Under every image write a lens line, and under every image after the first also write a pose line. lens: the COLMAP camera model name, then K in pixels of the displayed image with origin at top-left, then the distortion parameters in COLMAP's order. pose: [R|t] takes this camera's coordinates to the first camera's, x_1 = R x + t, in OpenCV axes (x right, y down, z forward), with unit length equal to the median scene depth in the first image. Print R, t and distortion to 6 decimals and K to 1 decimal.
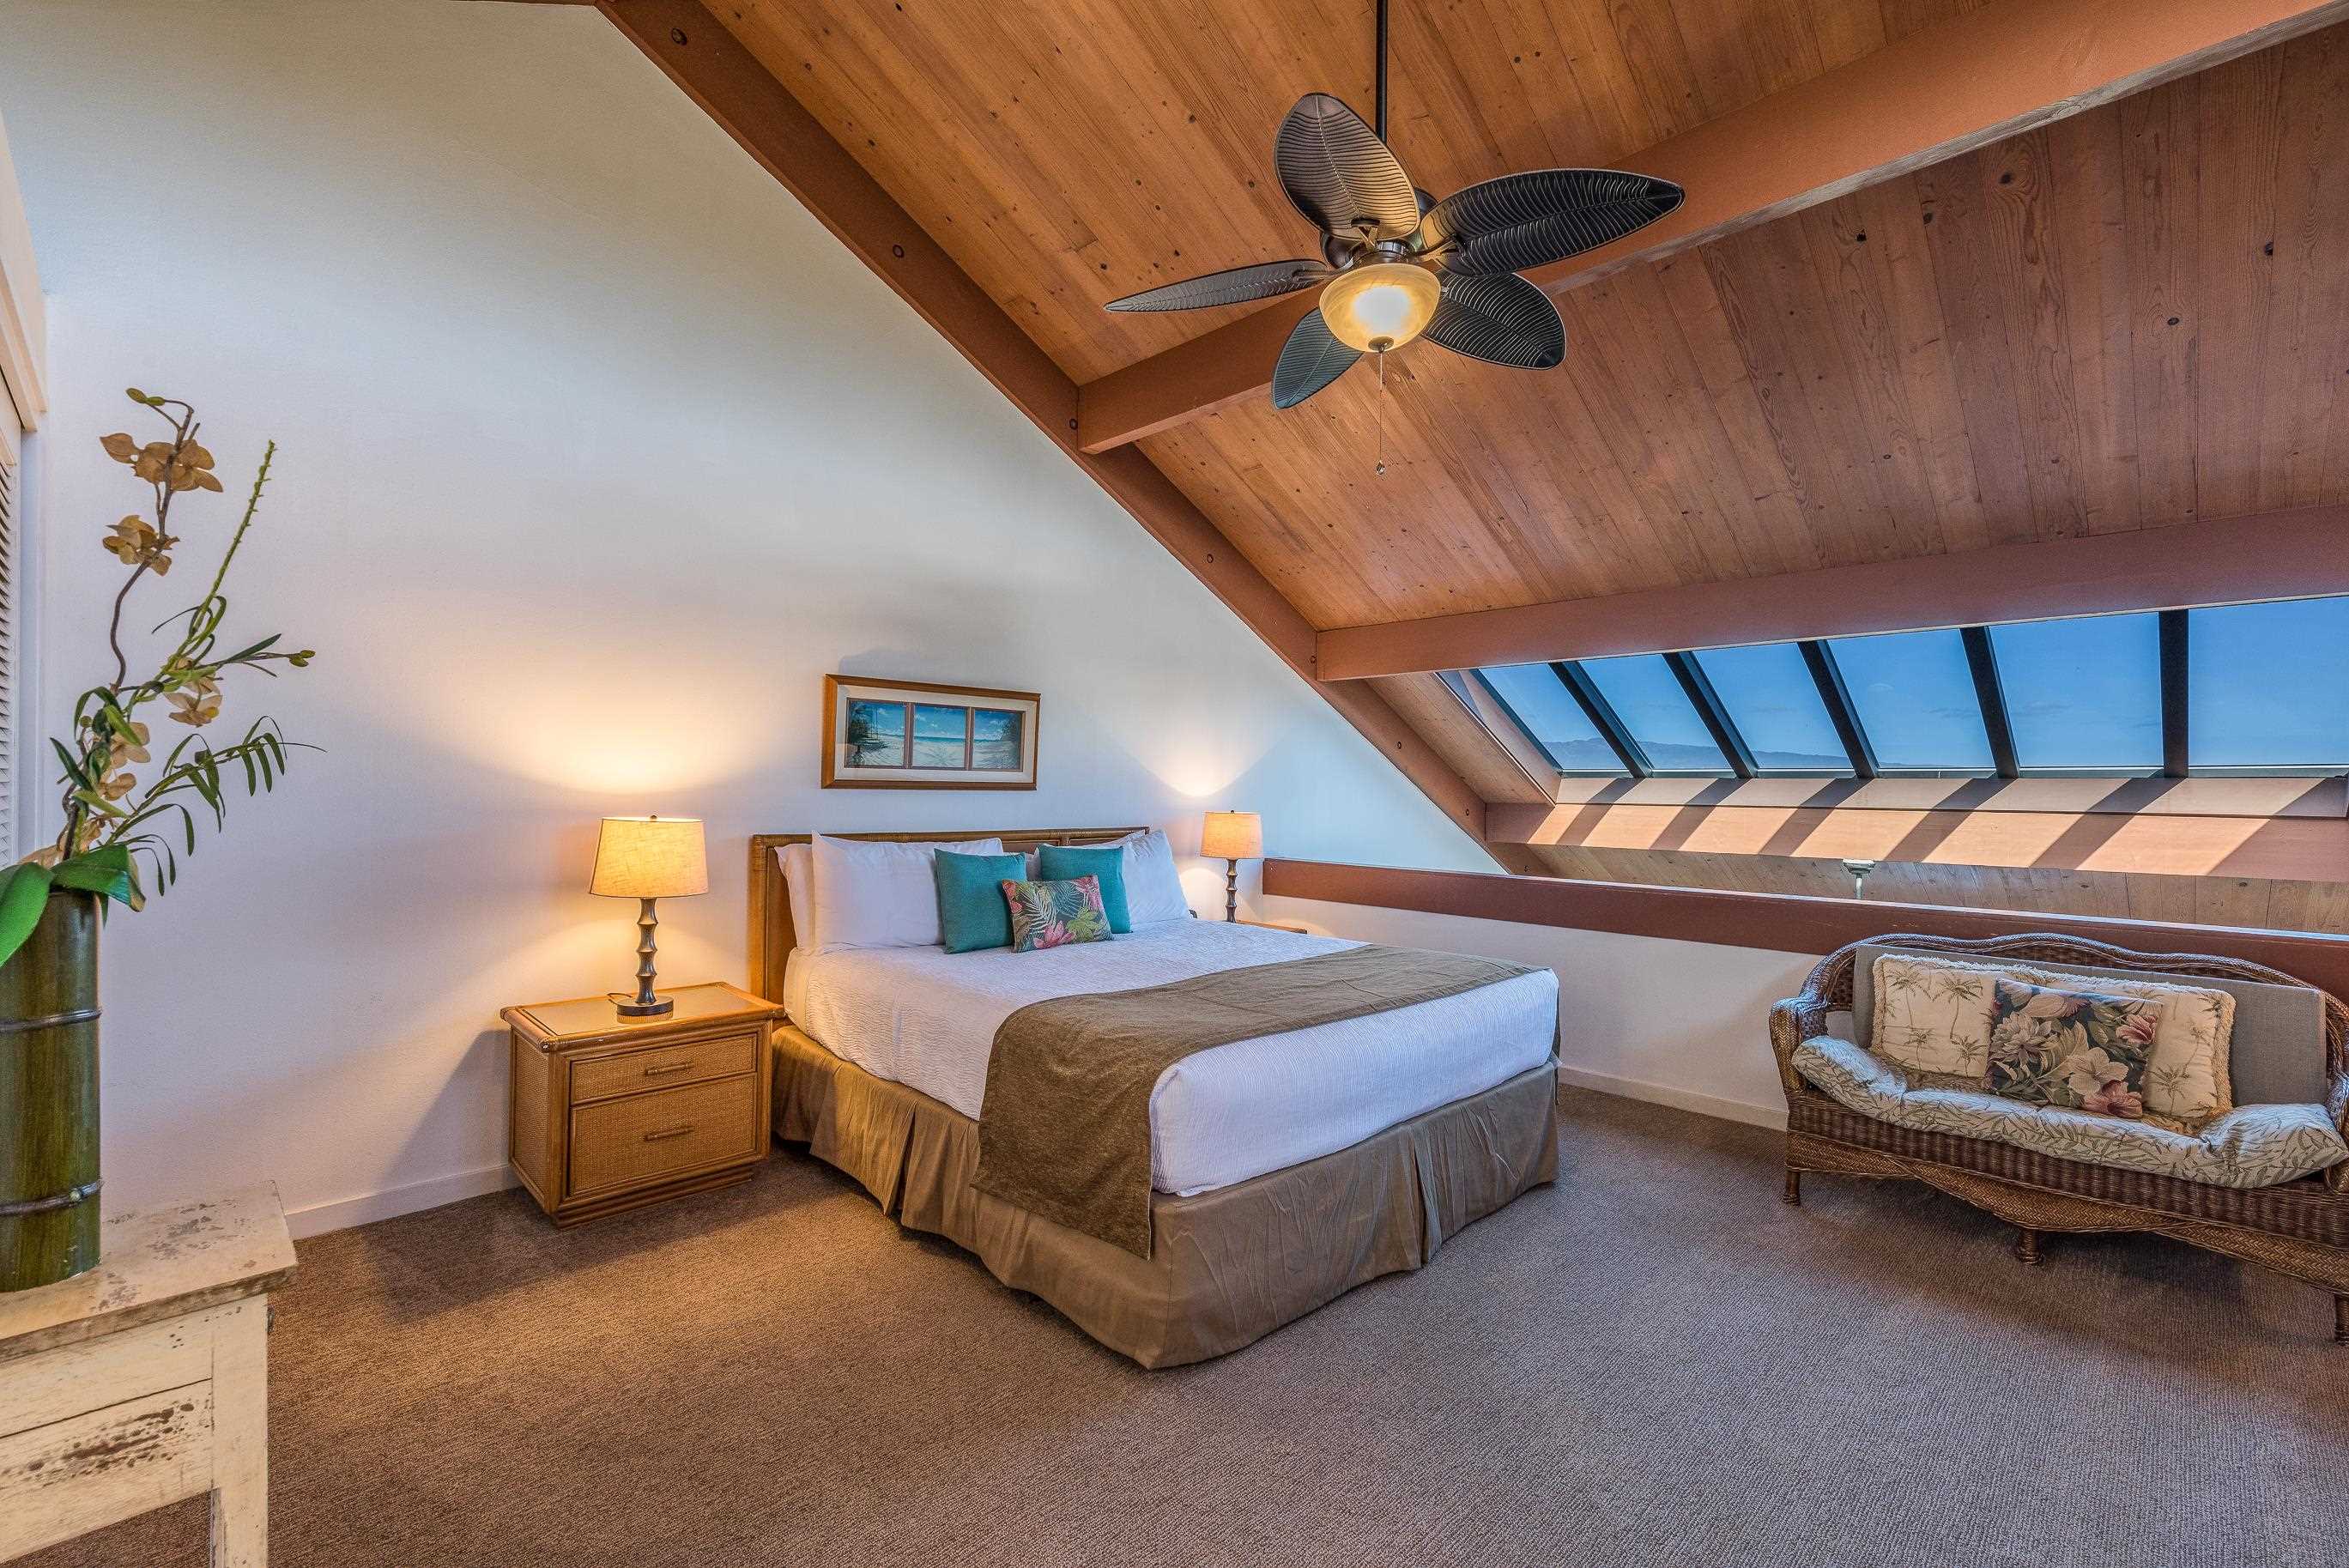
lens RADIAL K [[1014.1, 0, 1177.1], [0, 1014.1, 794.1], [0, 0, 1]] dist [0.005928, -0.000821]
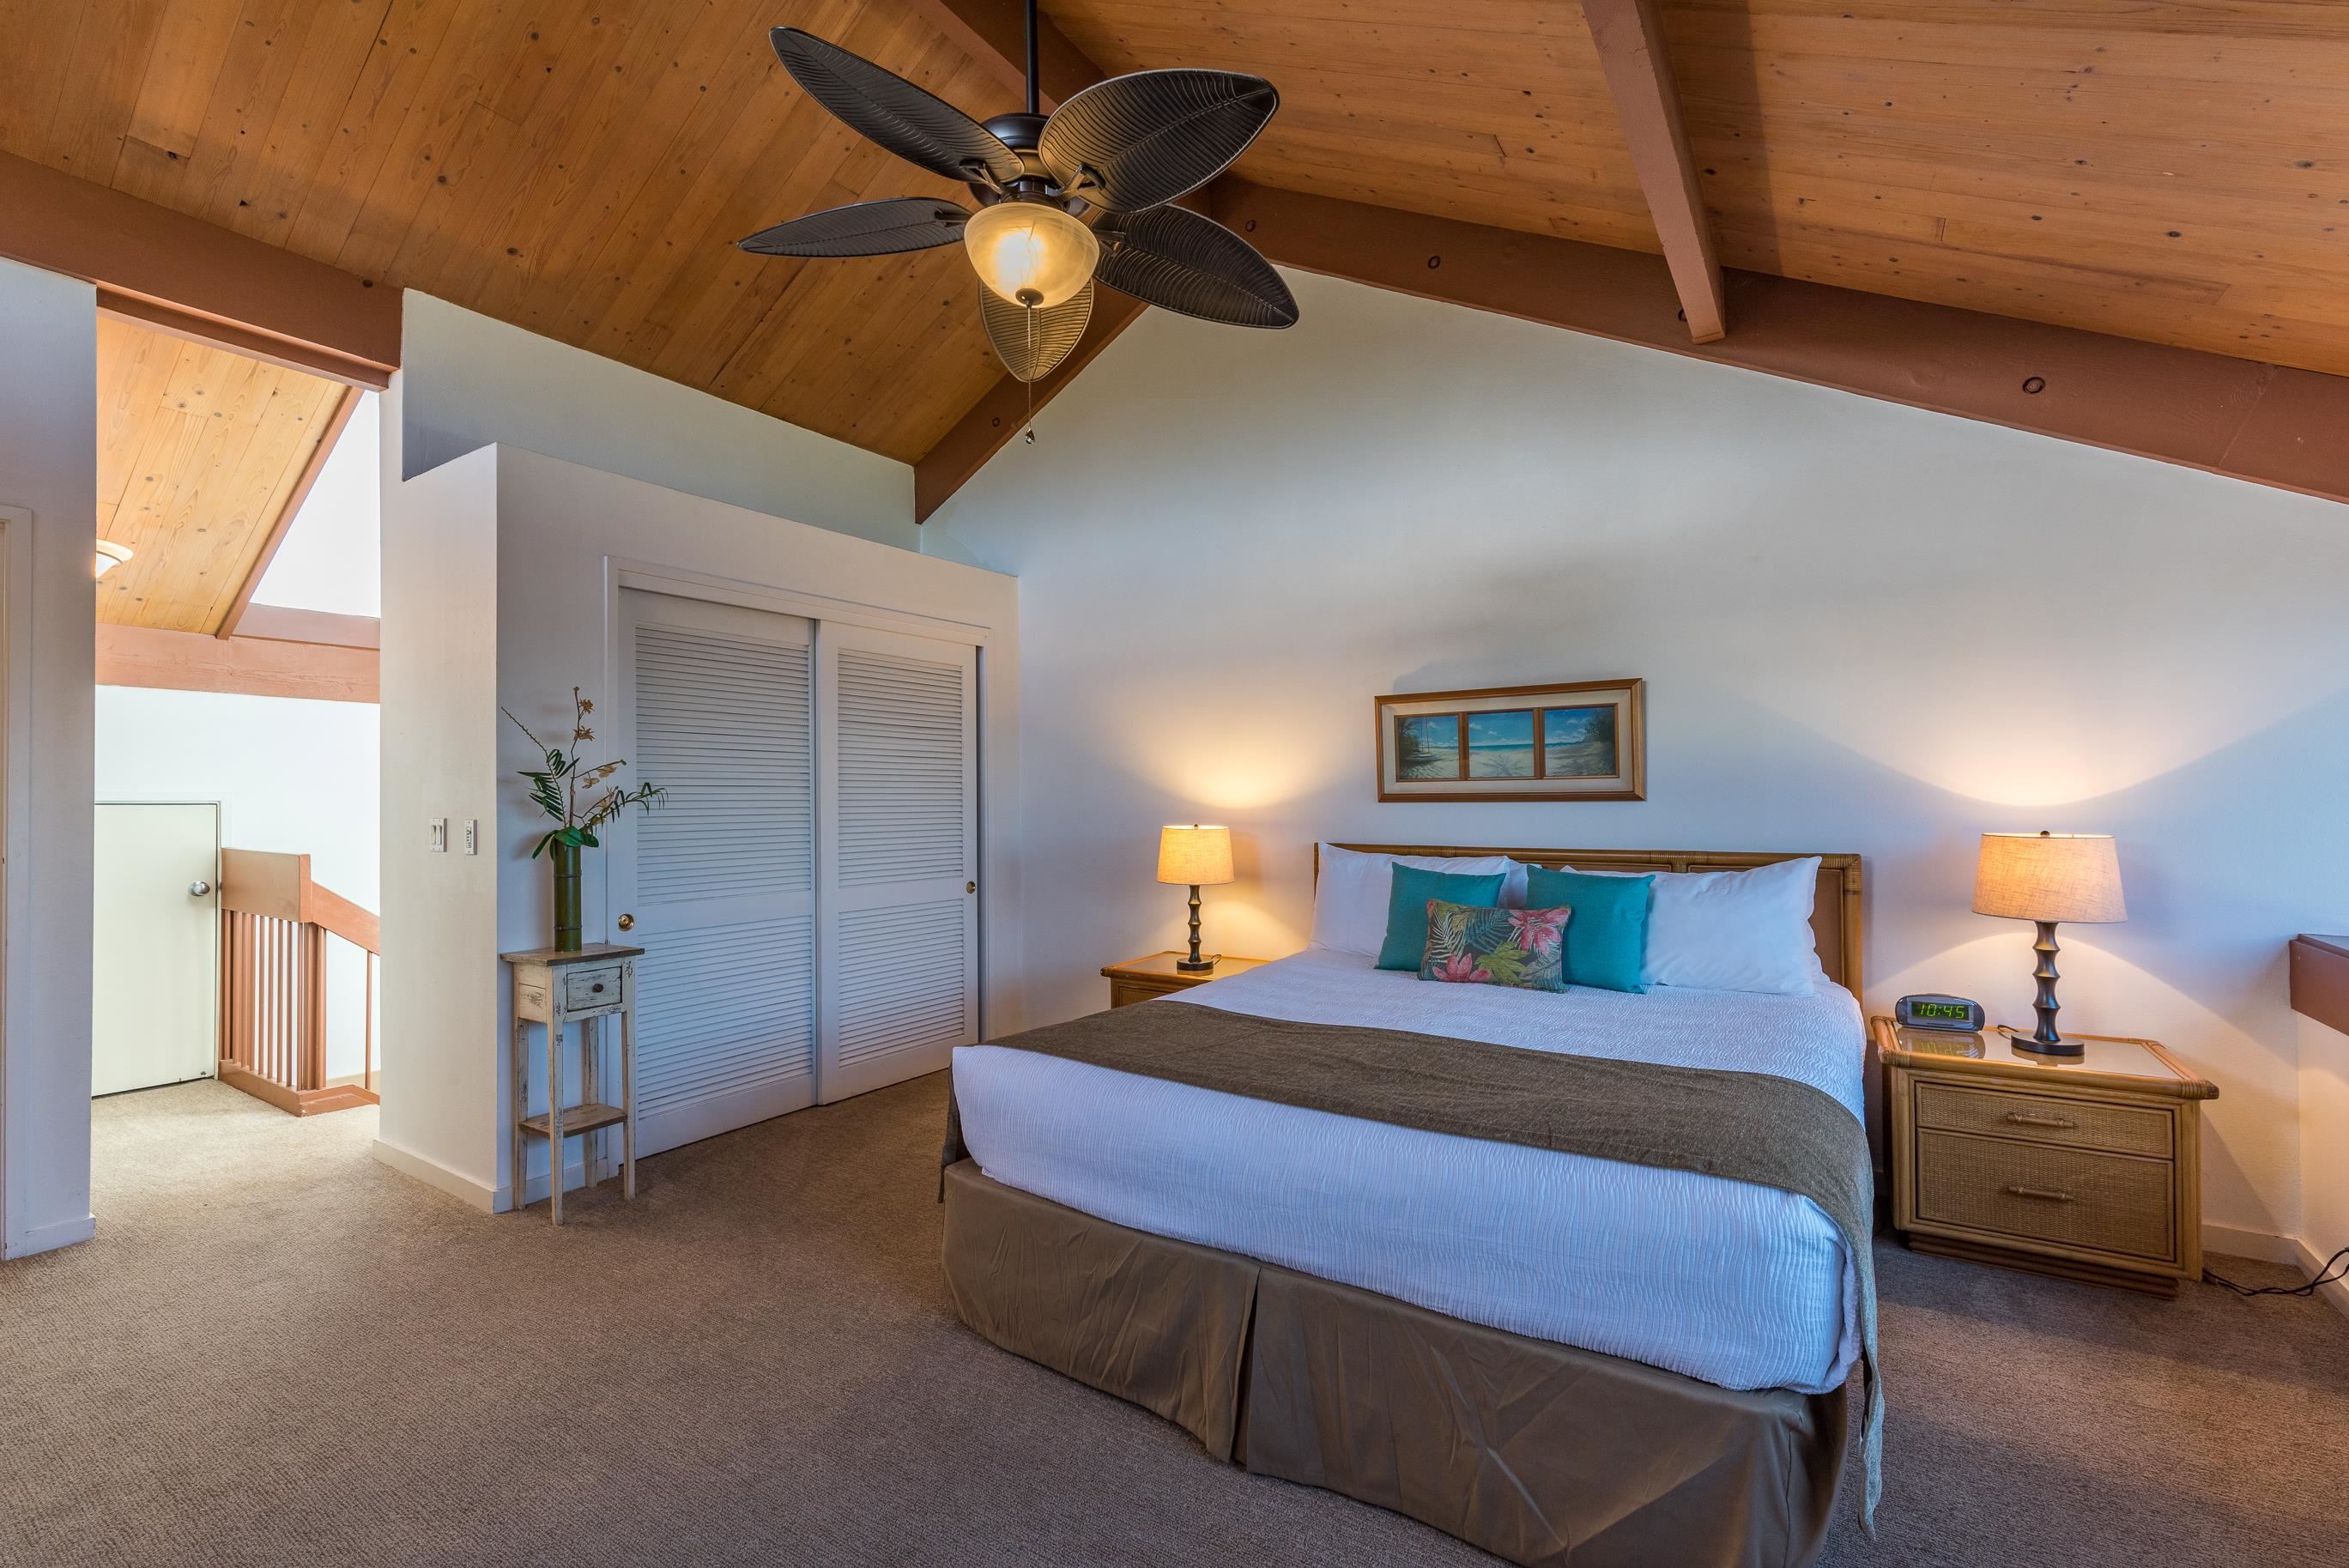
lens RADIAL K [[1014.1, 0, 1221.5], [0, 1014.1, 811.0], [0, 0, 1]] dist [0.005928, -0.000821]
pose [[0.236039, 0.003042, -0.971739, 0.628120], [0.011639, 0.999915, 0.005957, -0.004131], [0.971674, -0.012716, 0.235984, 0.547492]]
